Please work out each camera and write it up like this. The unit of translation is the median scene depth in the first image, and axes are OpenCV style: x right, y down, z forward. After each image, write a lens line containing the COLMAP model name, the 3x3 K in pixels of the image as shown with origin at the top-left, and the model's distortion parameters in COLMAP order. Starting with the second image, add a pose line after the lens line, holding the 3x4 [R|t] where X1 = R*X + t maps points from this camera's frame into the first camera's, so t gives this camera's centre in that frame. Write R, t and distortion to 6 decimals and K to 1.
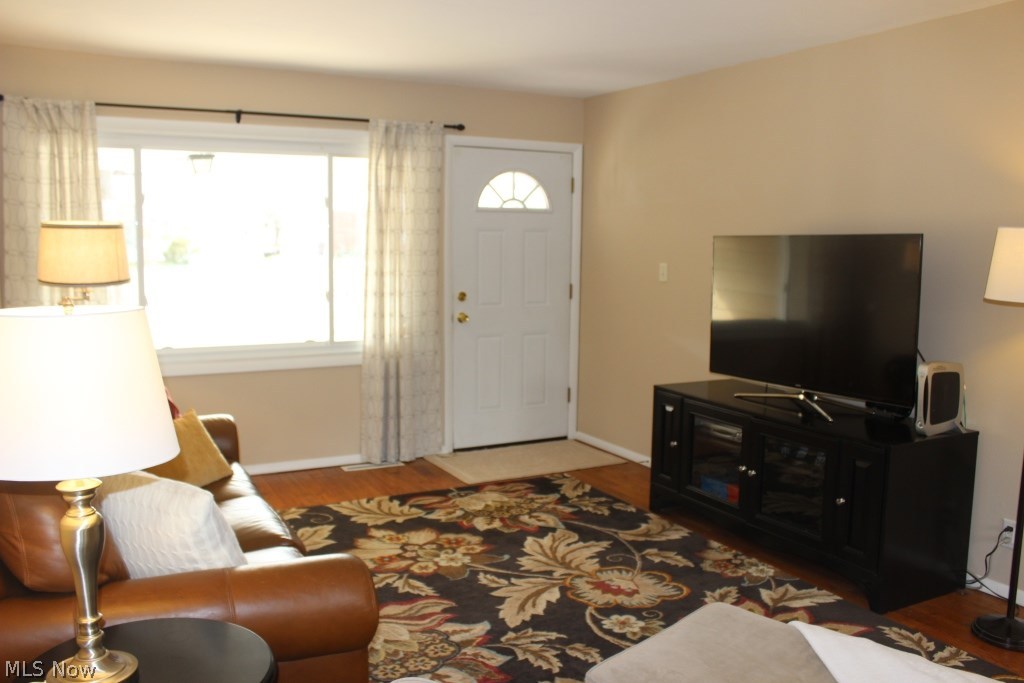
lens RADIAL K [[868.1, 0, 511.5], [0, 868.1, 341.9], [0, 0, 1]] dist [-0.149164, 0.122611]
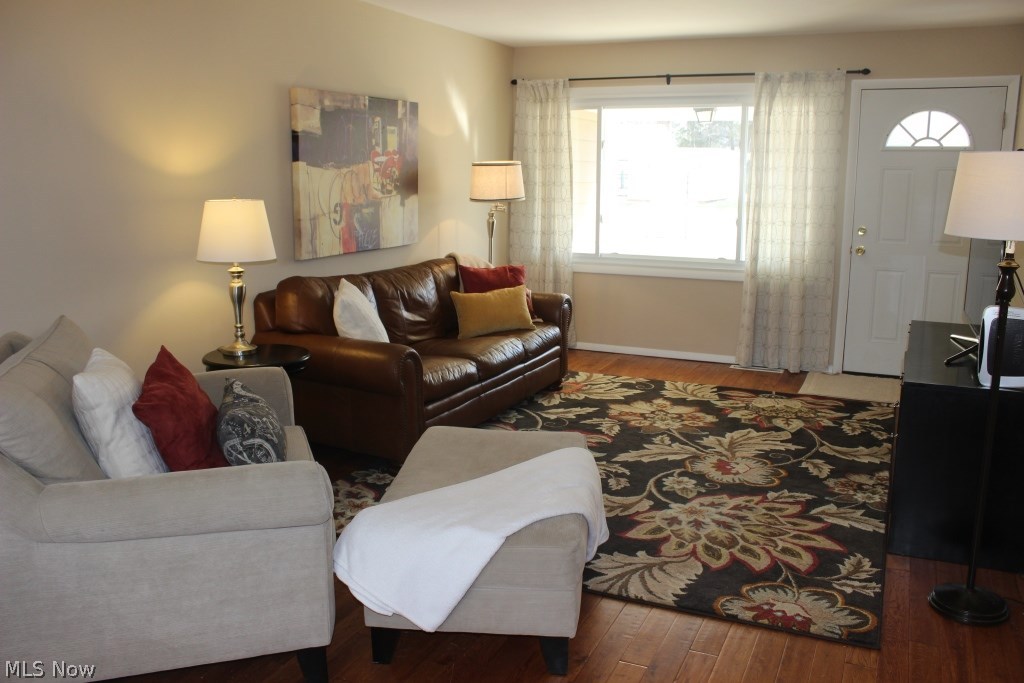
lens RADIAL K [[868.1, 0, 538.1], [0, 868.1, 335.5], [0, 0, 1]] dist [-0.149164, 0.122611]
pose [[0.609081, 0.136523, -0.781270, 0.757890], [-0.092594, 0.990577, 0.100912, 0.009872], [0.787685, 0.010878, 0.615983, 0.053710]]
